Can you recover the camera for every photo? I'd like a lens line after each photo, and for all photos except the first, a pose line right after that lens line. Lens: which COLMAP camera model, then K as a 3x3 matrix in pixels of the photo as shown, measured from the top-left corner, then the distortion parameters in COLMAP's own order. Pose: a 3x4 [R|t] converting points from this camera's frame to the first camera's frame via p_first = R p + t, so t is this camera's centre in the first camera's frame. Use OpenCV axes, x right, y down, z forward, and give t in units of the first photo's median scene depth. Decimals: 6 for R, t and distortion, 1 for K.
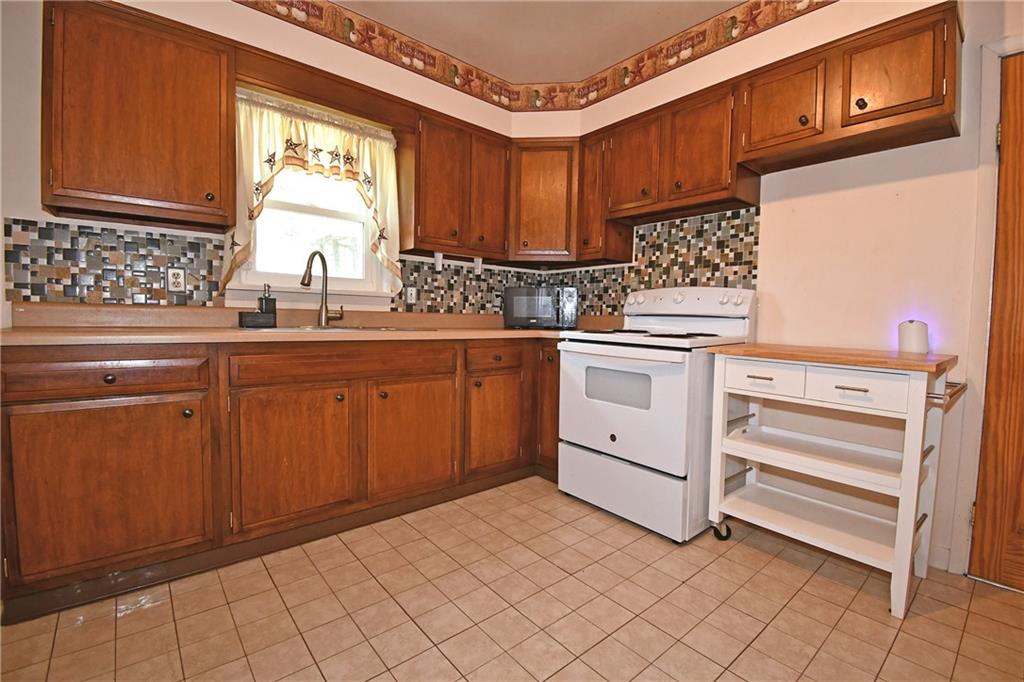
lens RADIAL K [[456.8, 0, 510.3], [0, 456.8, 339.2], [0, 0, 1]] dist [-0.005195, -0.004072]
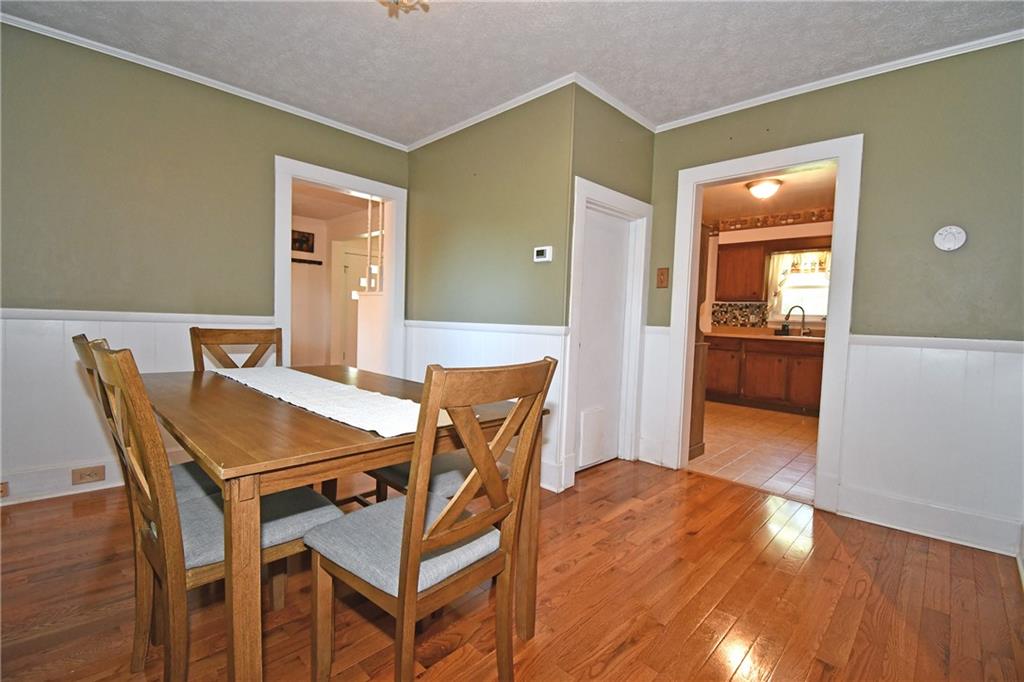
lens RADIAL K [[456.8, 0, 514.4], [0, 456.8, 340.7], [0, 0, 1]] dist [-0.005195, -0.004072]
pose [[0.099290, 0.043514, -0.994107, 1.958311], [-0.073423, 0.996640, 0.036292, 0.020801], [0.992346, 0.069387, 0.102152, -0.800236]]
